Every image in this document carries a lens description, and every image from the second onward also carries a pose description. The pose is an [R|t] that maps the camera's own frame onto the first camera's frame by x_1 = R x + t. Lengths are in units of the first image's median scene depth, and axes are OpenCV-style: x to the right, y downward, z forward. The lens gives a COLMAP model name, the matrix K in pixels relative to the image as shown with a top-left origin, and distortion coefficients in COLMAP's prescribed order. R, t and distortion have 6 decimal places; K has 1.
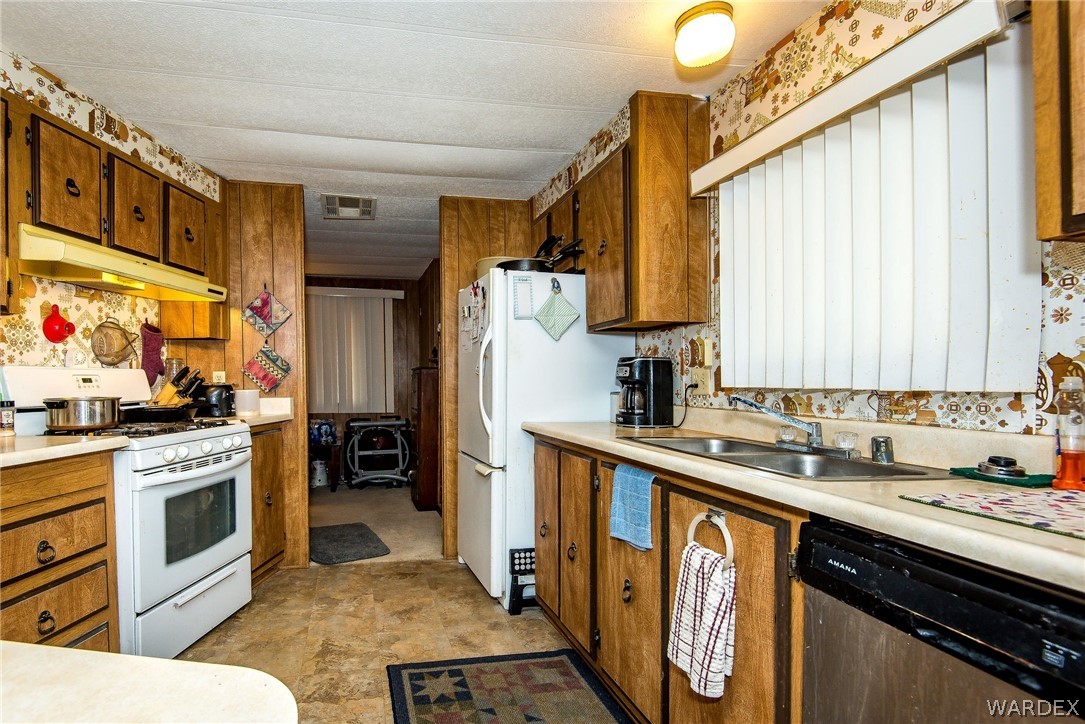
lens RADIAL K [[511.1, 0, 477.0], [0, 511.1, 384.9], [0, 0, 1]] dist [-0.022834, -0.001974]
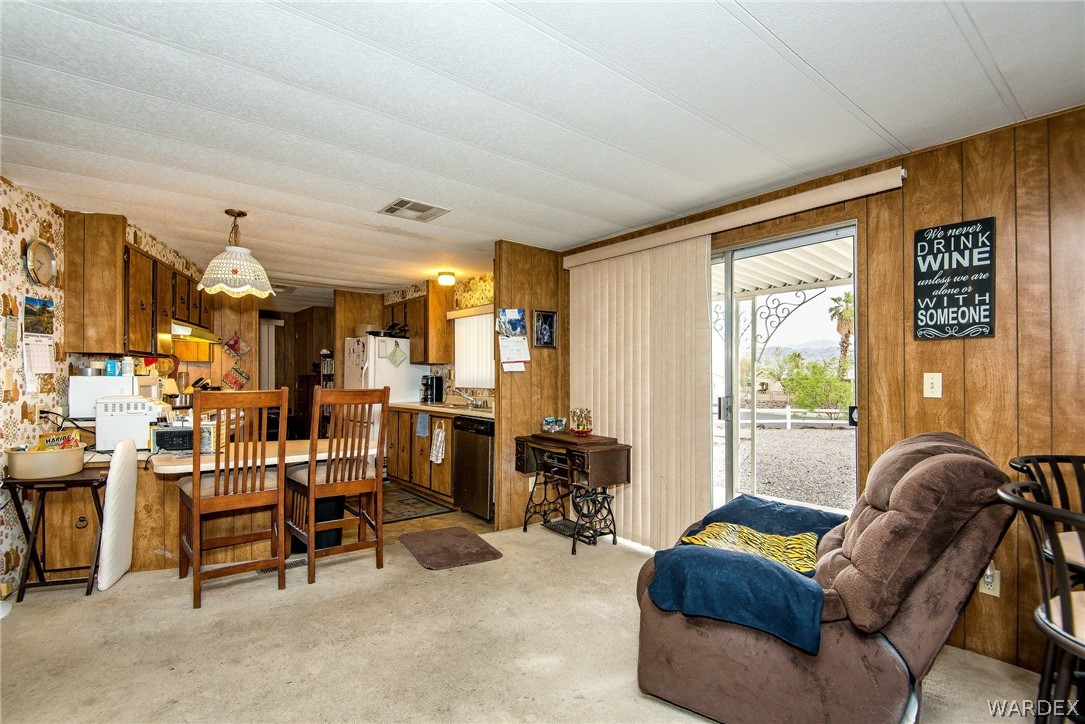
lens RADIAL K [[511.1, 0, 539.5], [0, 511.1, 366.2], [0, 0, 1]] dist [-0.022834, -0.001974]
pose [[0.898551, 0.013250, 0.438669, -0.308599], [0.000698, 0.999500, -0.031621, -0.019400], [-0.438868, 0.028719, 0.898092, -1.523571]]
